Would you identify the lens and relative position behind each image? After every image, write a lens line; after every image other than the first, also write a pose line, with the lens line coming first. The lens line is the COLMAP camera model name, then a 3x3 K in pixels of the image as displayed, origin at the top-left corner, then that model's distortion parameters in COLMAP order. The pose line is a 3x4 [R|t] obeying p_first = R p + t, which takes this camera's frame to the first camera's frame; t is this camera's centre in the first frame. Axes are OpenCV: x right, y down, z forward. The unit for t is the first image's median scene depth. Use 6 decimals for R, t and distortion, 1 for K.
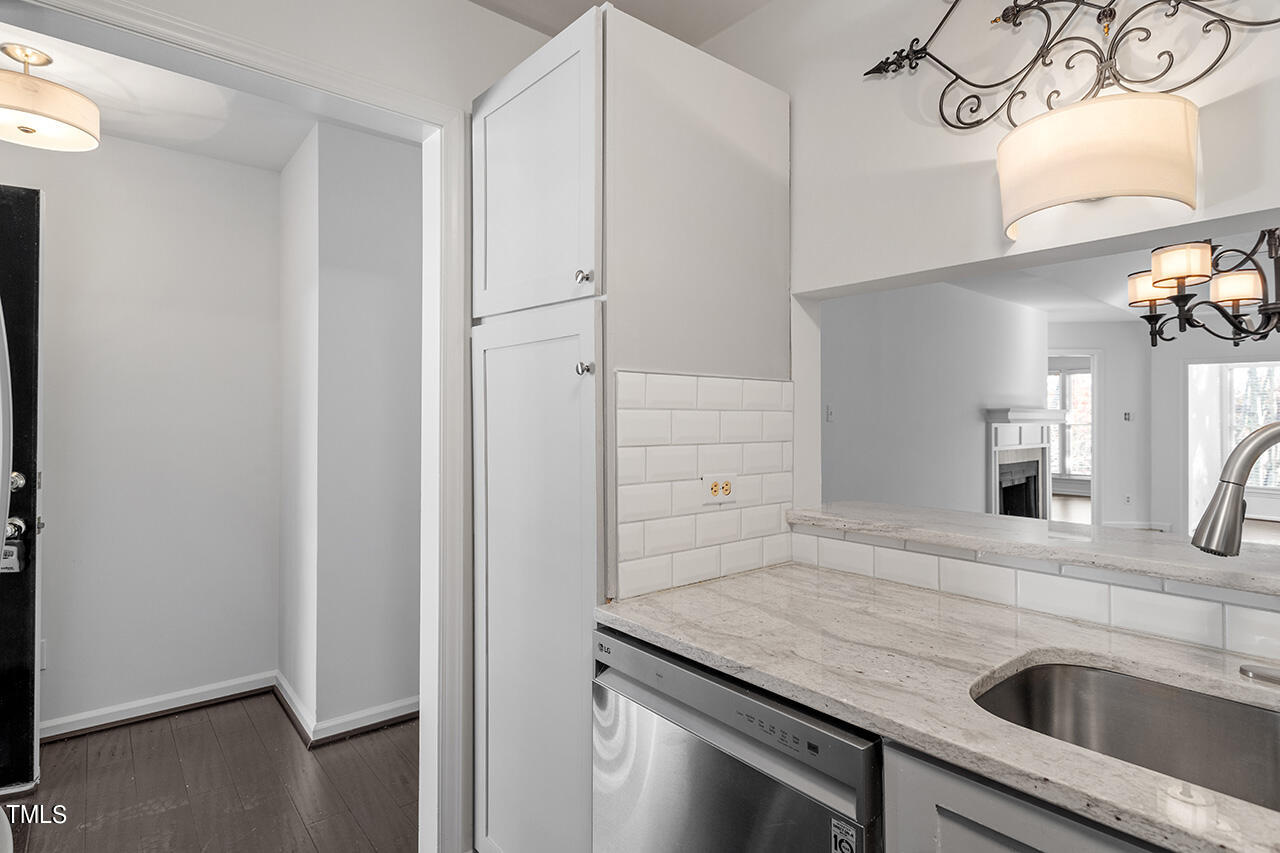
lens RADIAL K [[666.9, 0, 636.1], [0, 666.9, 409.0], [0, 0, 1]] dist [0.001556, 0.000674]
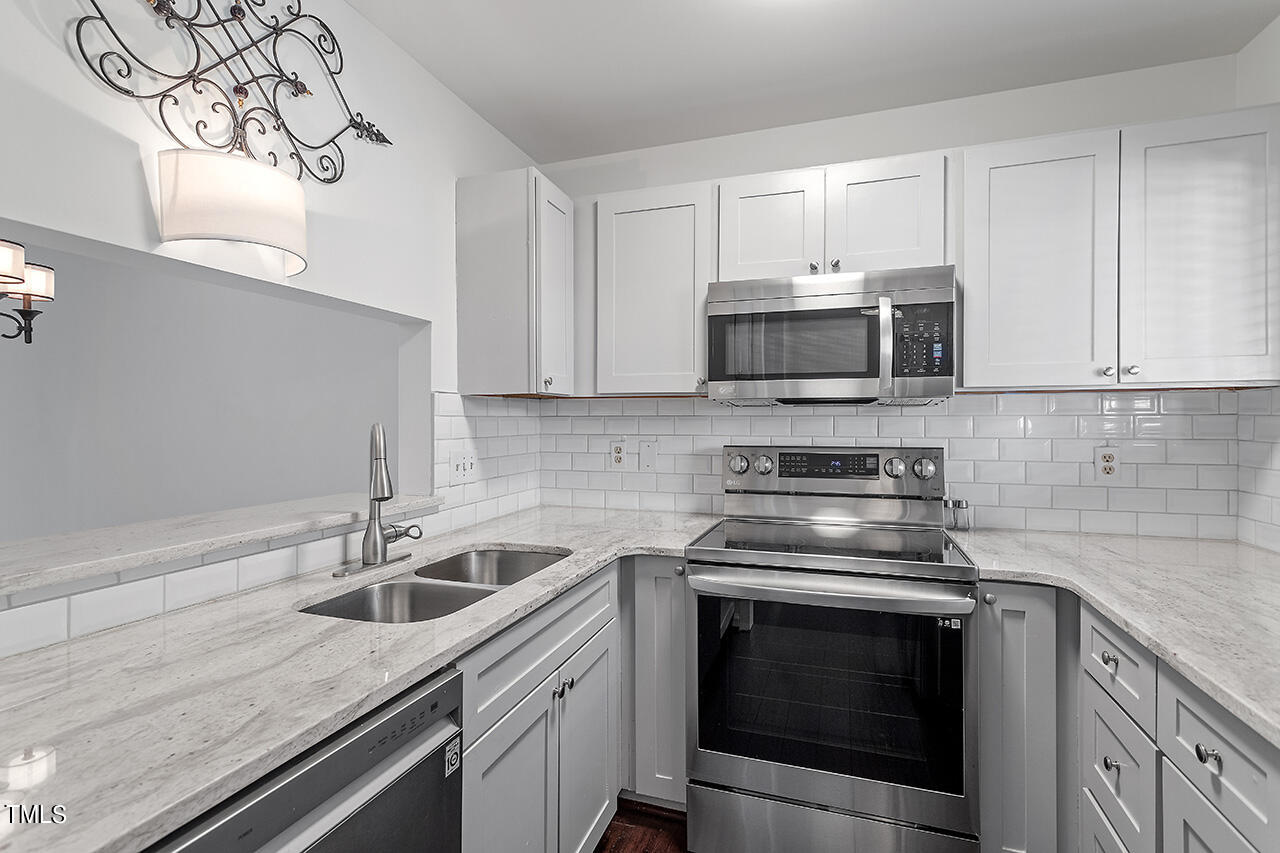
lens RADIAL K [[610.3, 0, 643.3], [0, 610.3, 424.7], [0, 0, 1]] dist [0.005726, -0.000096]
pose [[-0.532045, -0.005745, 0.846696, -0.570538], [-0.011391, 0.999935, -0.000373, 0.008771], [-0.846639, -0.009843, -0.532076, 0.870366]]
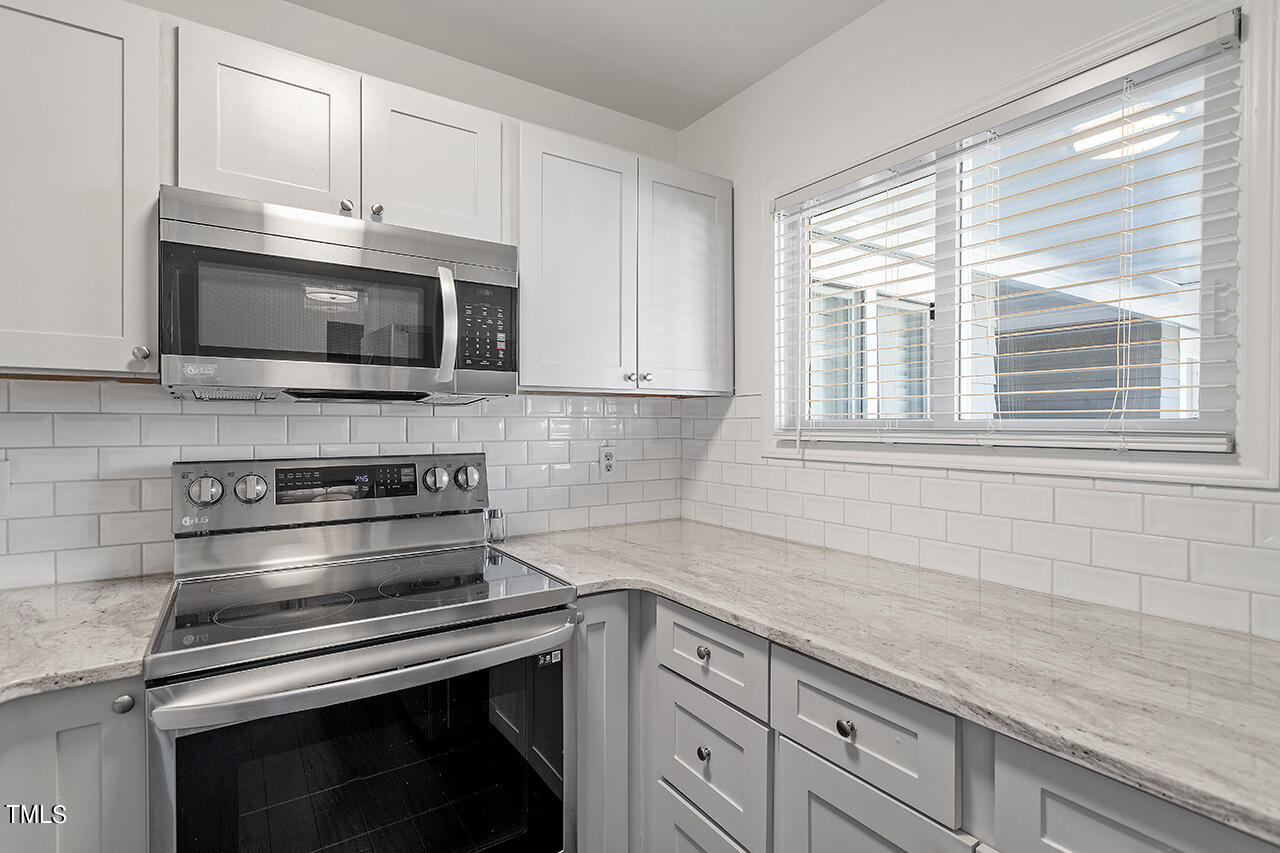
lens RADIAL K [[610.3, 0, 632.1], [0, 610.3, 427.4], [0, 0, 1]] dist [0.005726, -0.000096]
pose [[-0.994805, -0.002499, 0.101772, -0.130831], [-0.003156, 0.999975, -0.006289, 0.008519], [-0.101753, -0.006577, -0.994788, 0.736629]]
